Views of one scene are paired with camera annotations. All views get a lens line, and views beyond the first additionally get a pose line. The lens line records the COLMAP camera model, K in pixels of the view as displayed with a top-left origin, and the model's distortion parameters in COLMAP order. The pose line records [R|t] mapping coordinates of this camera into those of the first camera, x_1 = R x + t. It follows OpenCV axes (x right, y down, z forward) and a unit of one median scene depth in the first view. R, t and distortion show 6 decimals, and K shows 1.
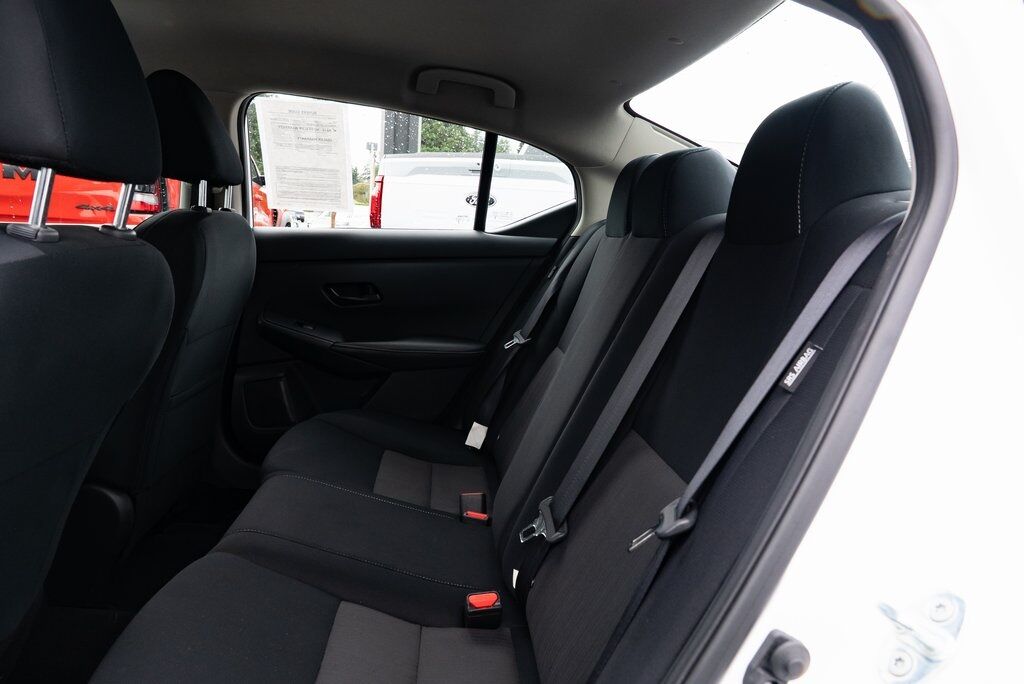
lens RADIAL K [[700.8, 0, 512.0], [0, 700.8, 342.0], [0, 0, 1]] dist [-0.033937, 0.026005]
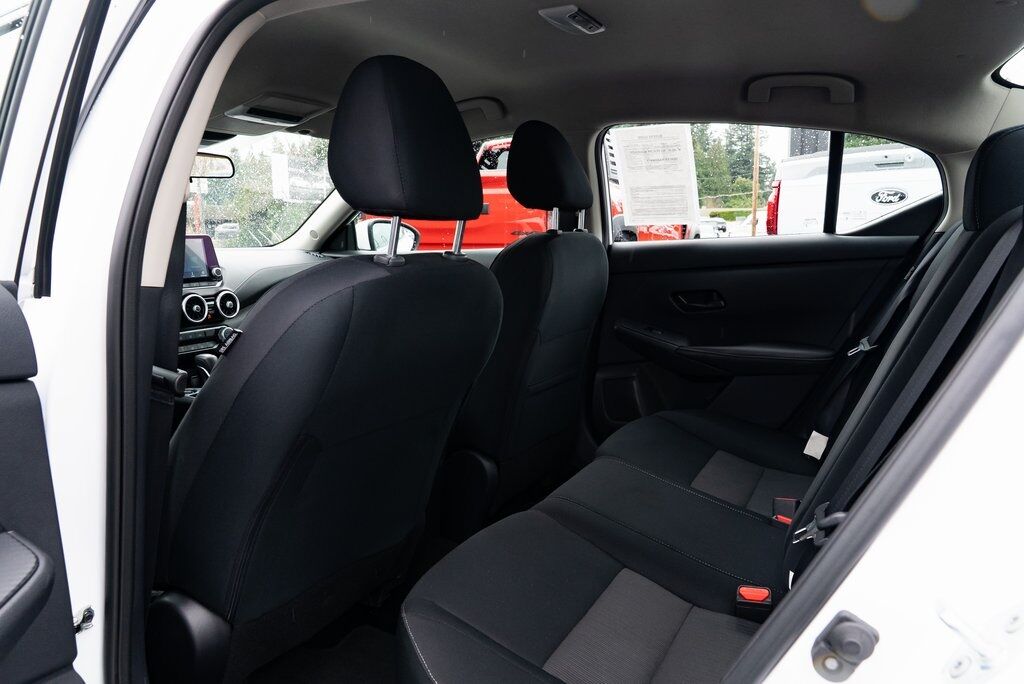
lens RADIAL K [[700.8, 0, 512.0], [0, 700.8, 342.0], [0, 0, 1]] dist [-0.033937, 0.026005]
pose [[0.833526, 0.015143, -0.552273, 0.128806], [-0.022908, 0.999712, -0.007164, 0.007900], [0.552005, 0.018623, 0.833633, -0.035690]]
